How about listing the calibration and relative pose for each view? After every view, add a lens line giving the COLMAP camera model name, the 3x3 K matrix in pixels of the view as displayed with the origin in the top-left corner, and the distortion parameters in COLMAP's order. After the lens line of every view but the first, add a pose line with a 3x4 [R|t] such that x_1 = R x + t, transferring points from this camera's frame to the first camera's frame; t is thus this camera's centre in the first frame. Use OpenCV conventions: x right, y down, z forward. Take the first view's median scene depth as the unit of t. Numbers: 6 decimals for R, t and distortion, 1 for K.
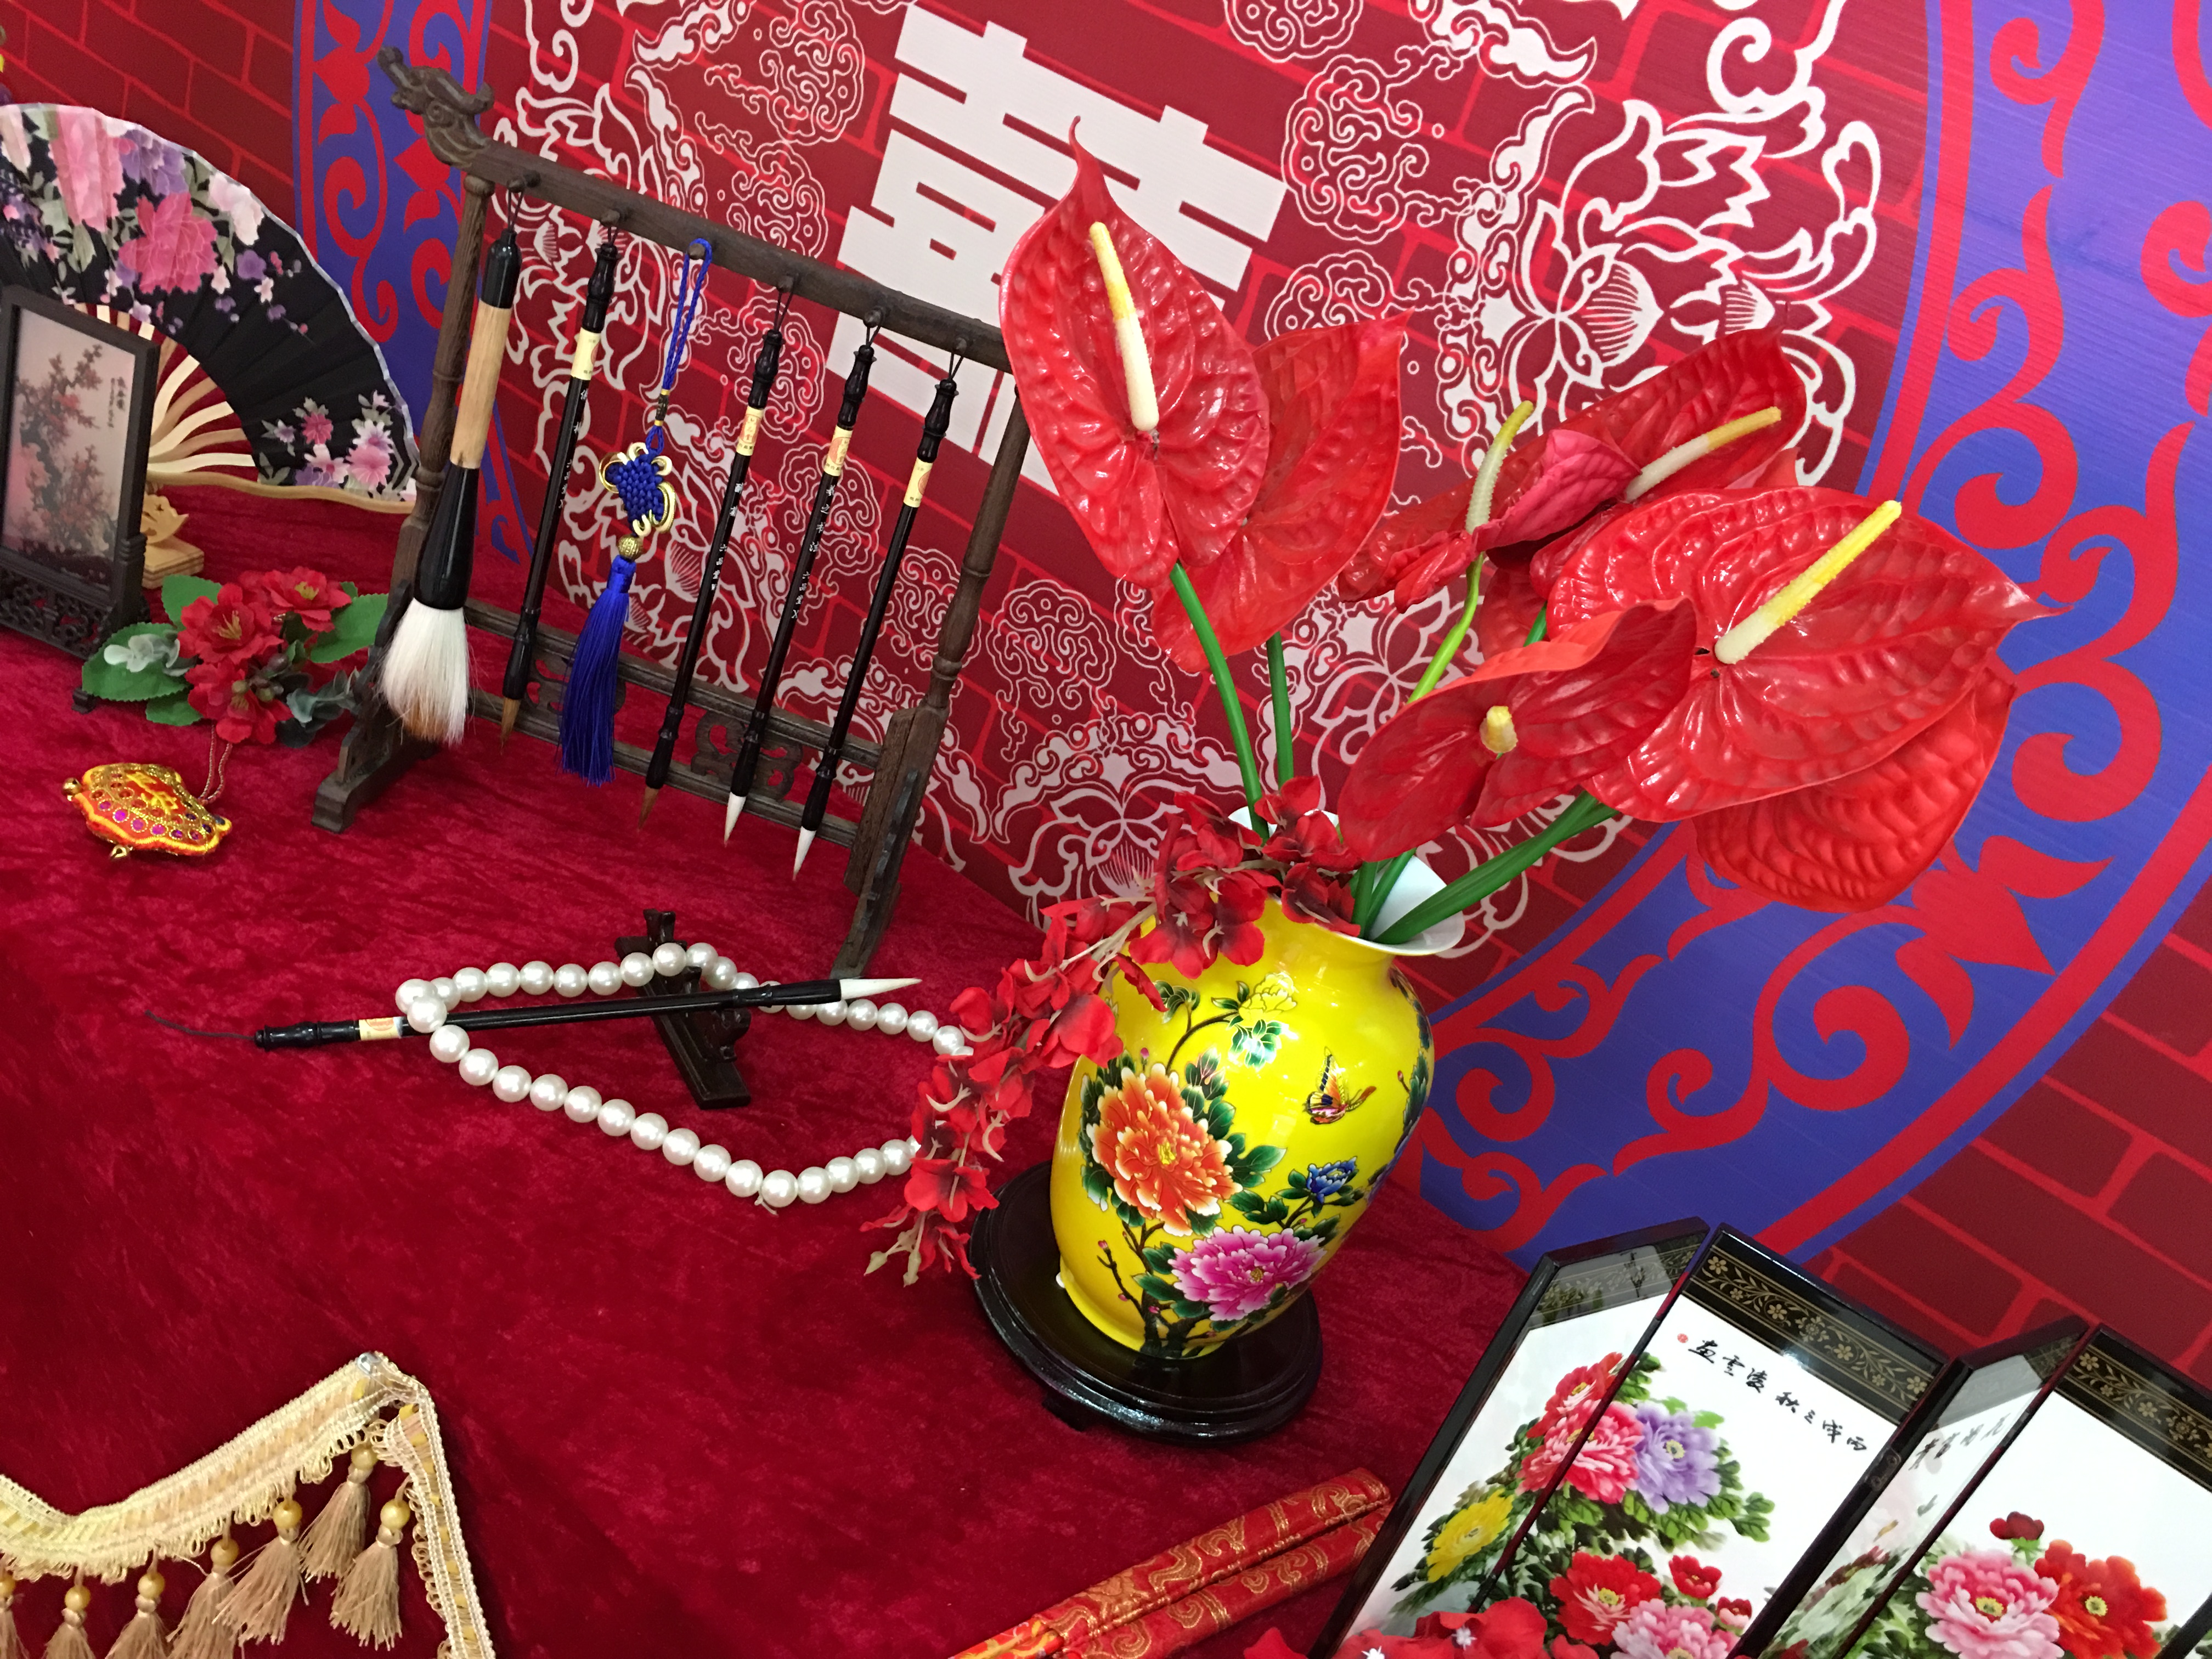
lens RADIAL K [[1901.9, 0, 1095.1], [0, 1901.9, 809.0], [0, 0, 1]] dist [0.073713, -0.107834]
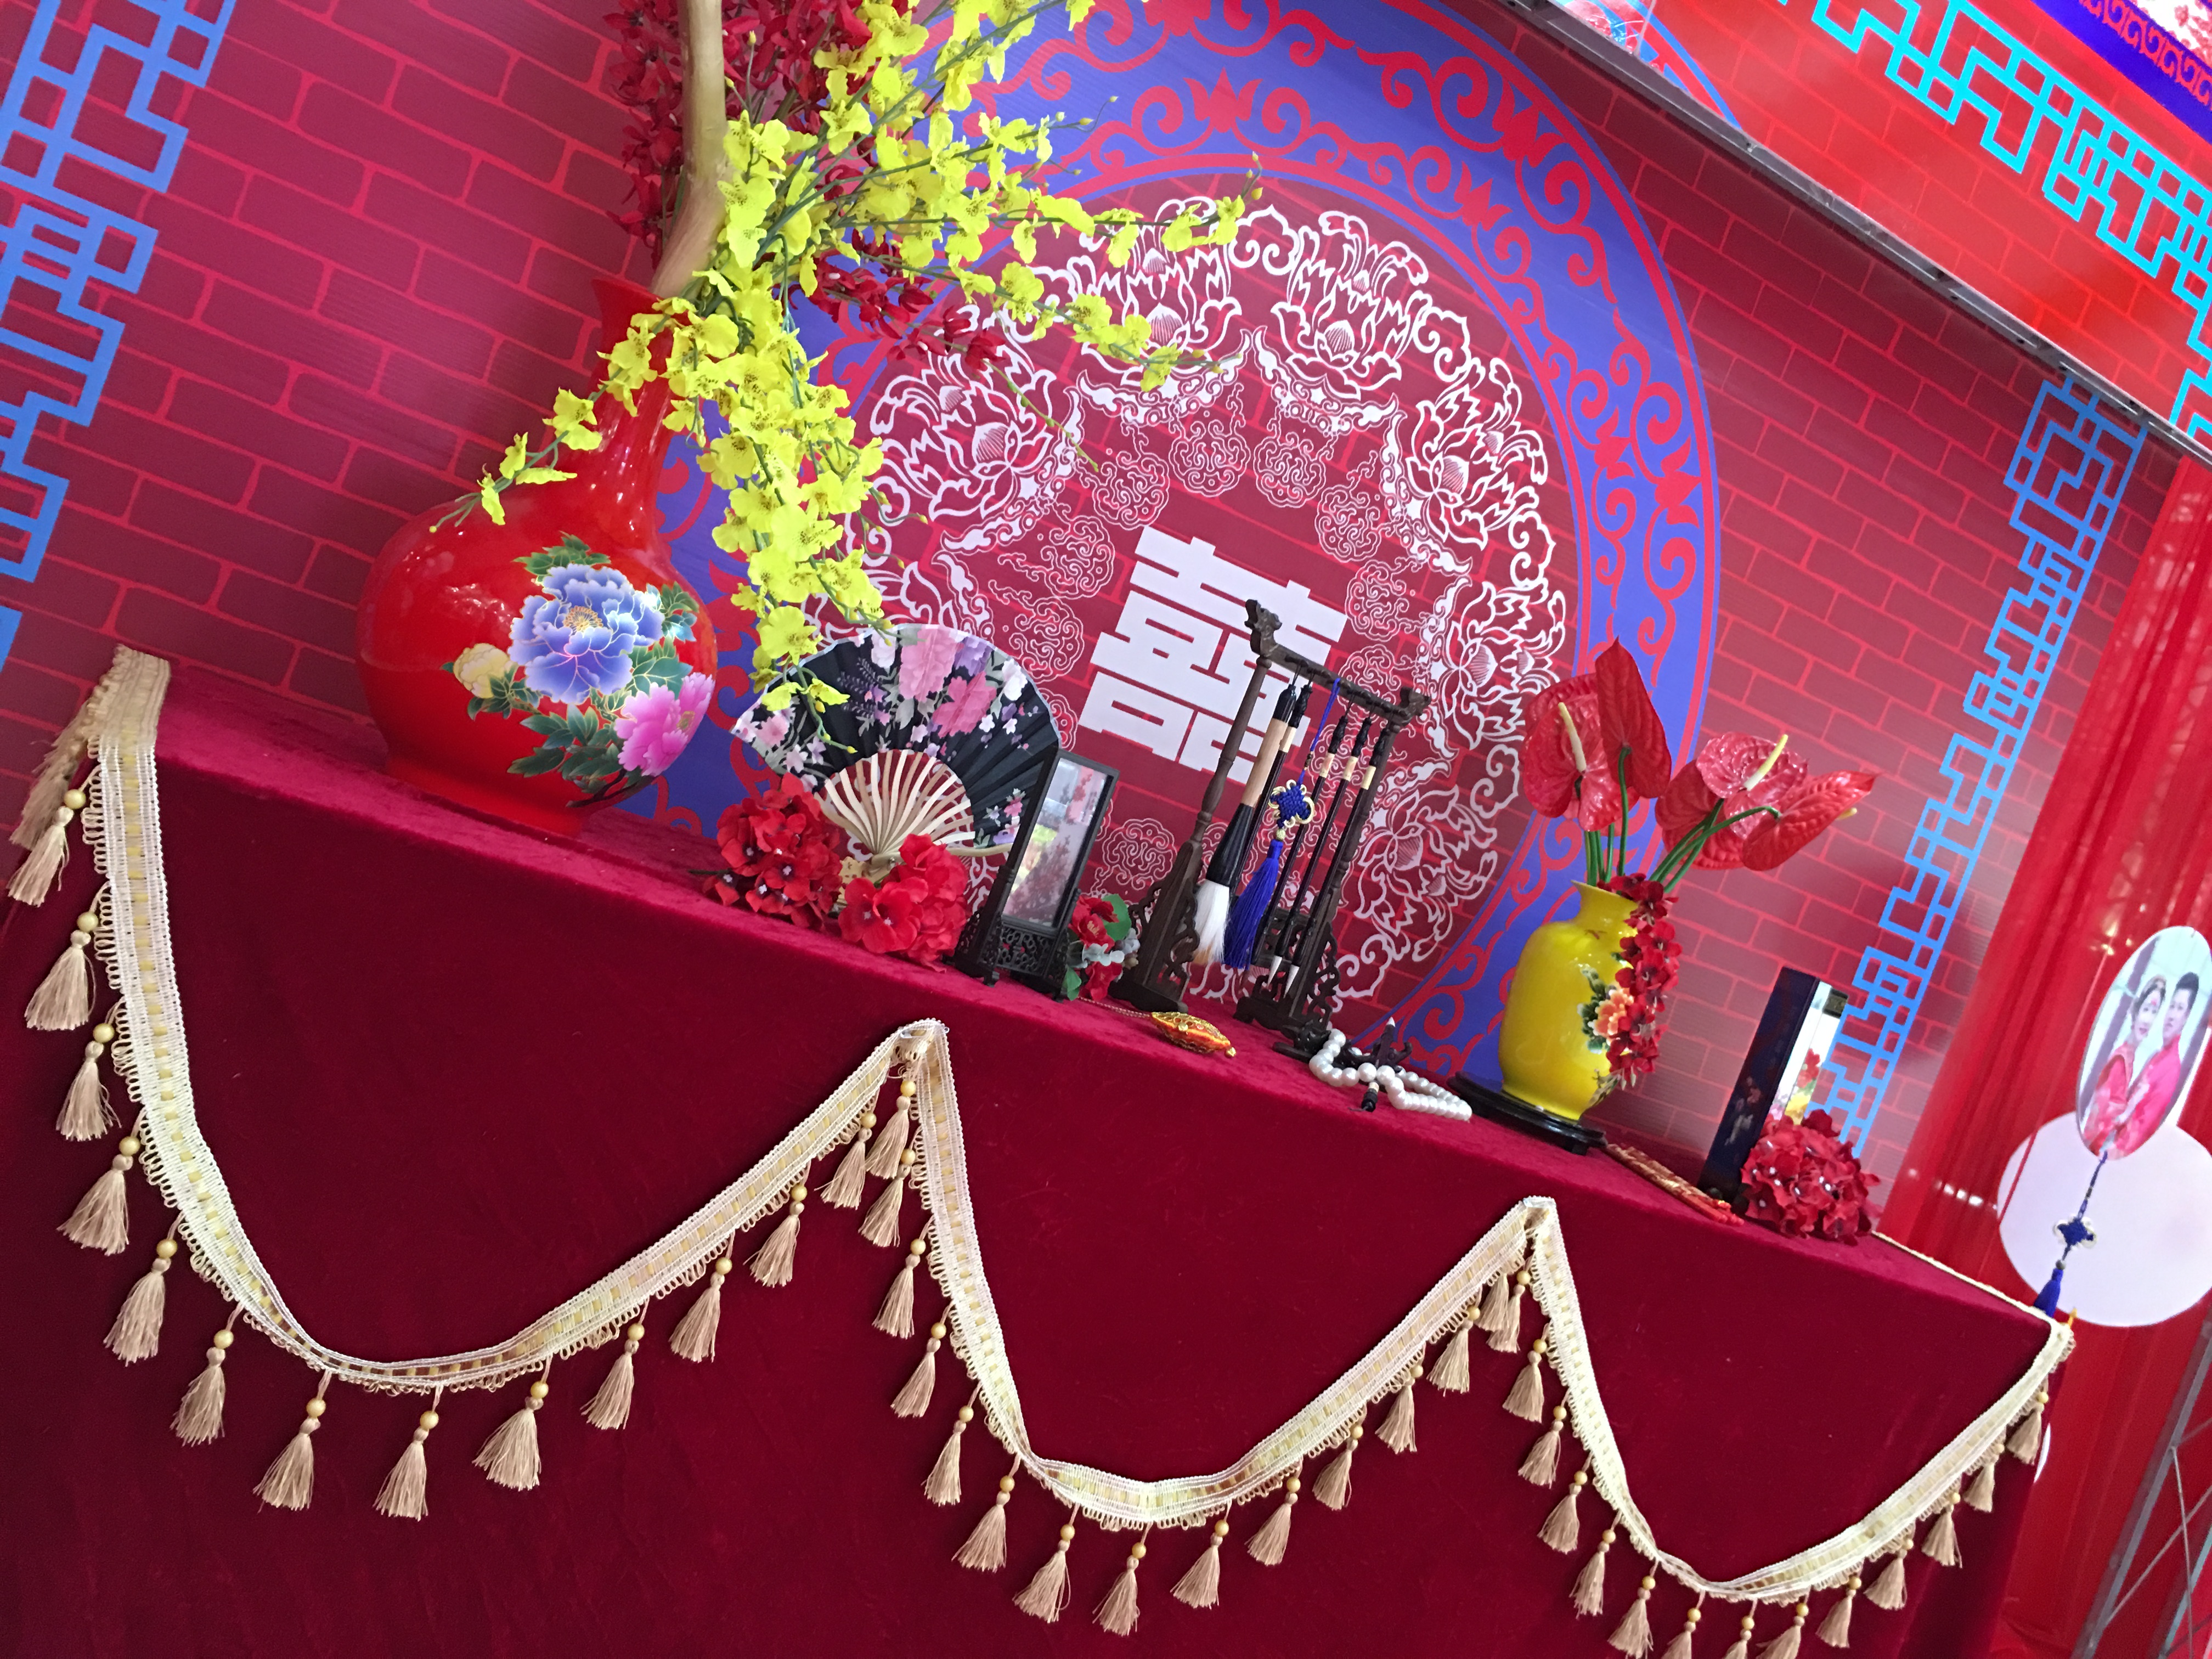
lens RADIAL K [[1901.9, 0, 1112.8], [0, 1901.9, 812.4], [0, 0, 1]] dist [0.073713, -0.107834]
pose [[0.535710, -0.164703, 0.828183, -1.682494], [0.225041, 0.973168, 0.047968, -0.254618], [-0.813862, 0.160678, 0.558401, 0.066864]]
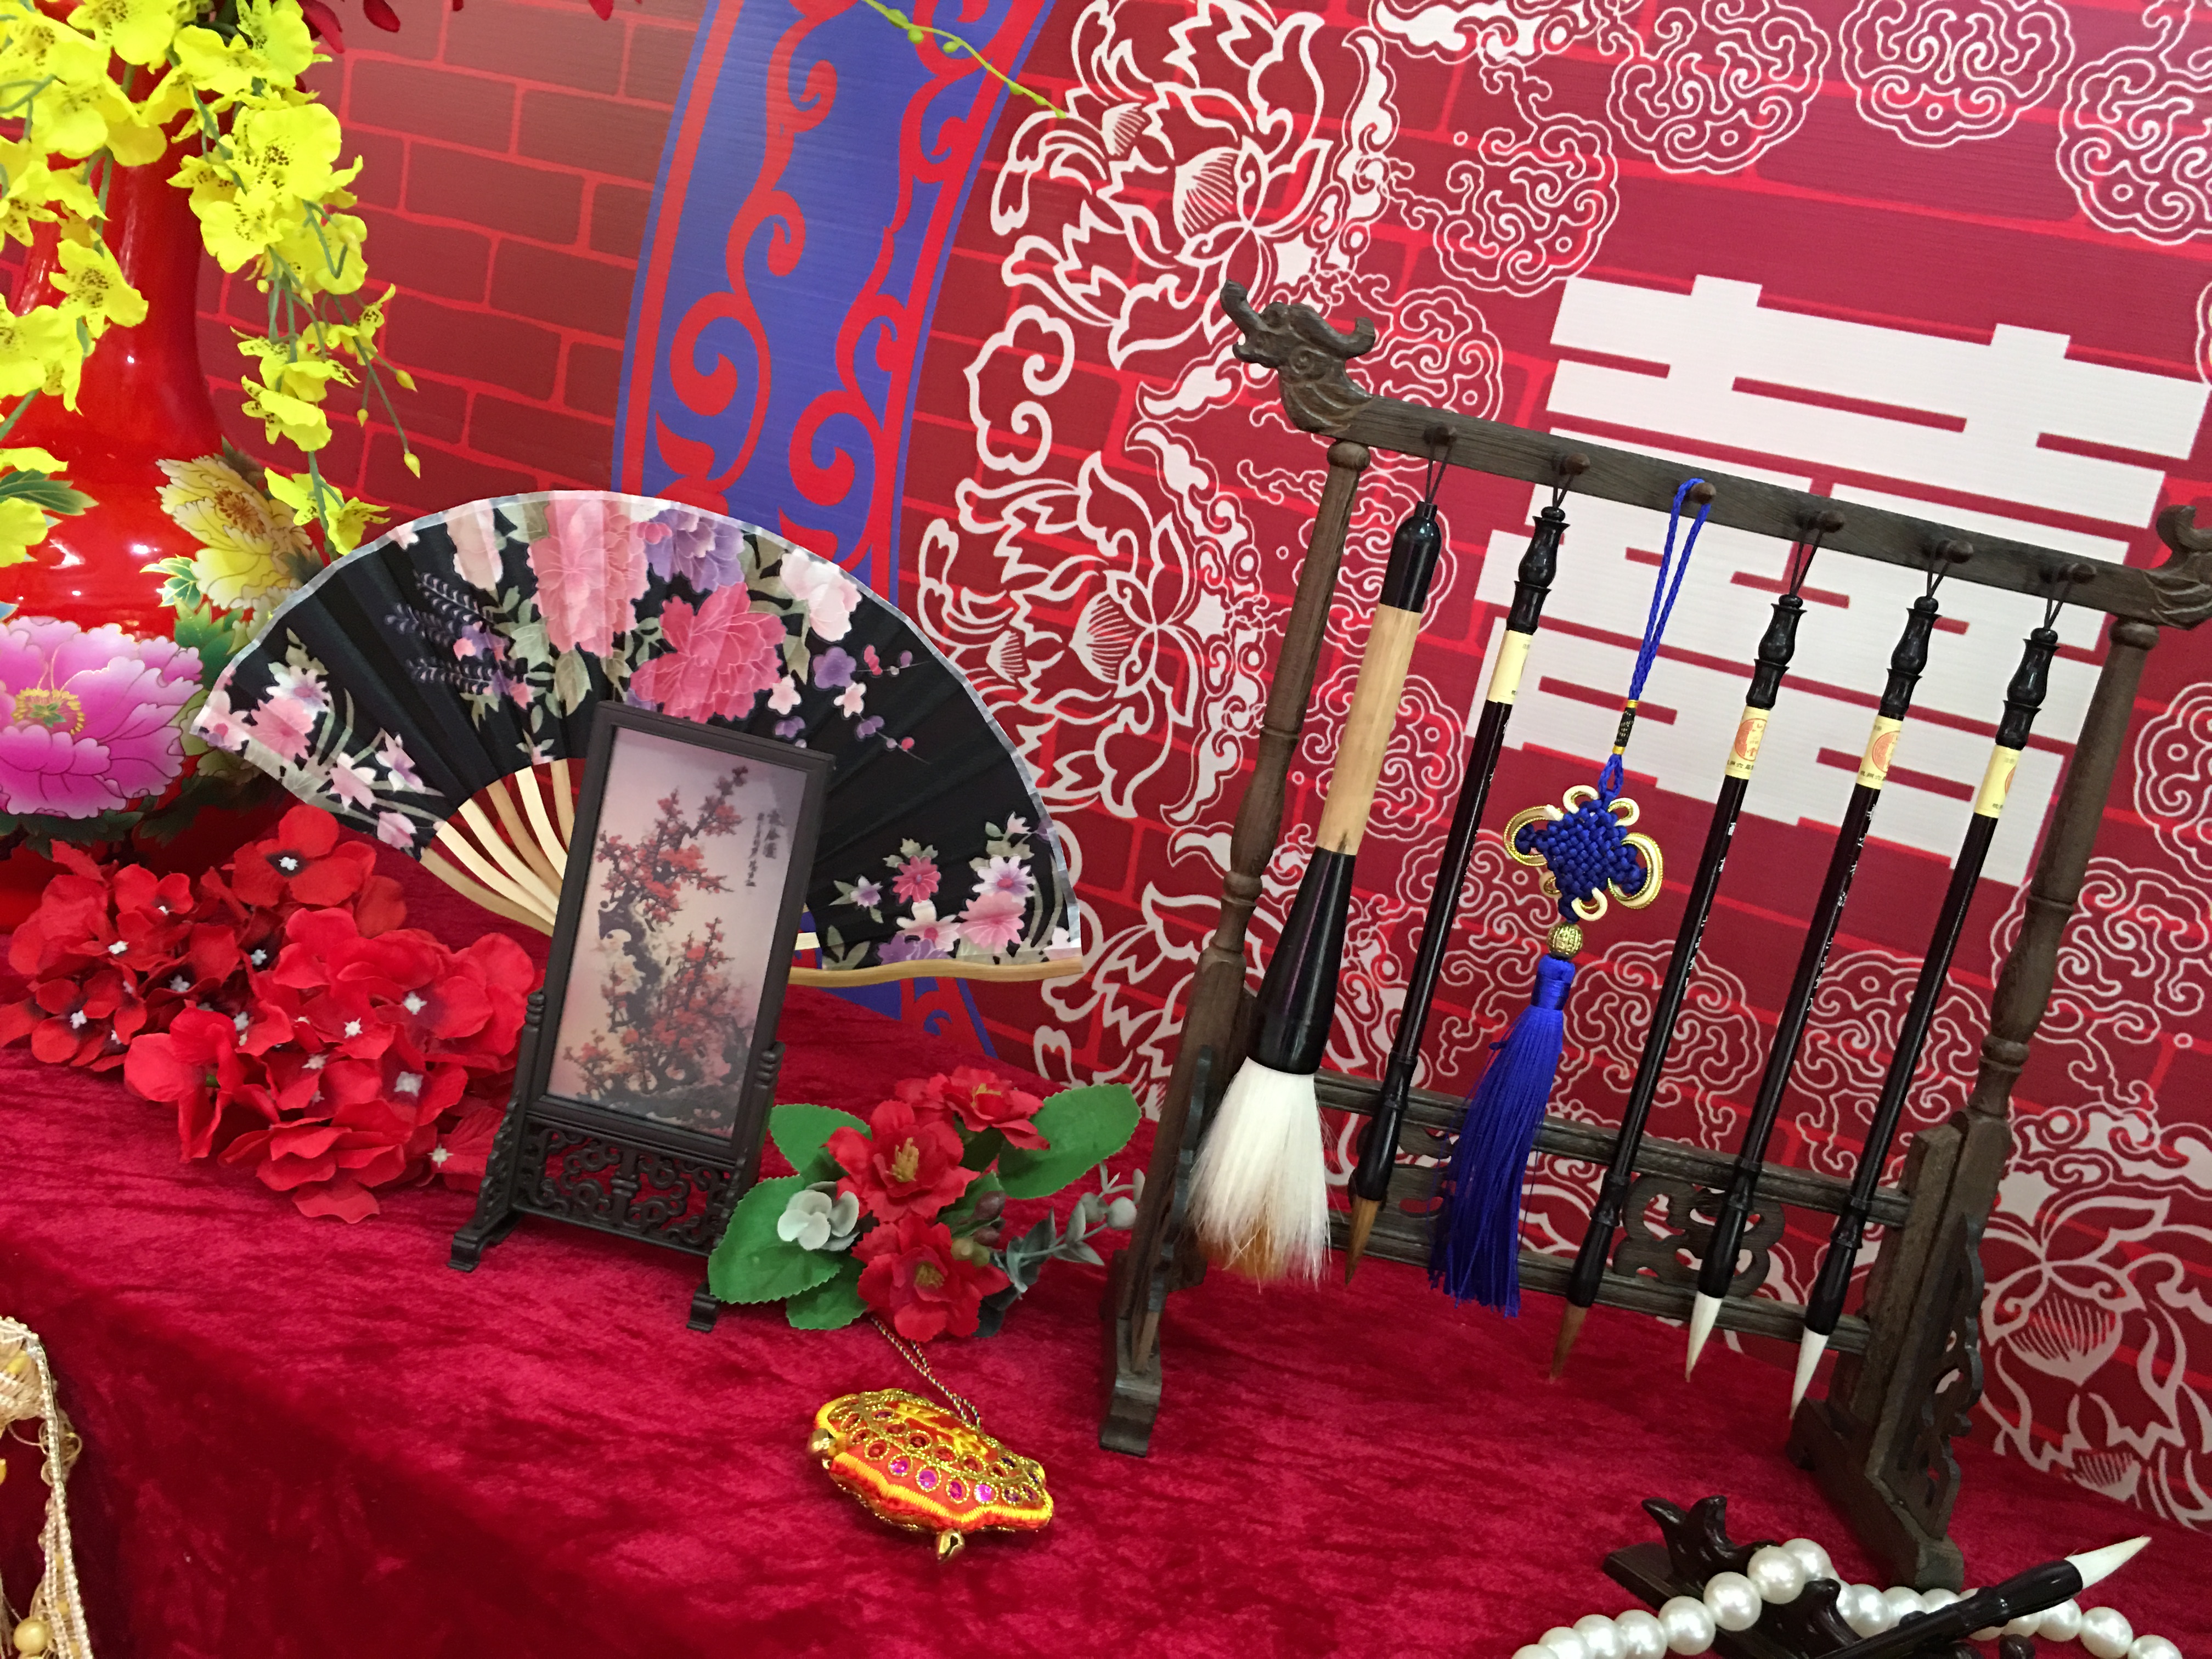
lens RADIAL K [[1901.9, 0, 1096.6], [0, 1901.9, 818.9], [0, 0, 1]] dist [0.073713, -0.107834]
pose [[0.983666, -0.130666, 0.123805, -0.431740], [0.158733, 0.954013, -0.254291, -0.028348], [-0.084885, 0.269789, 0.959171, 0.310621]]
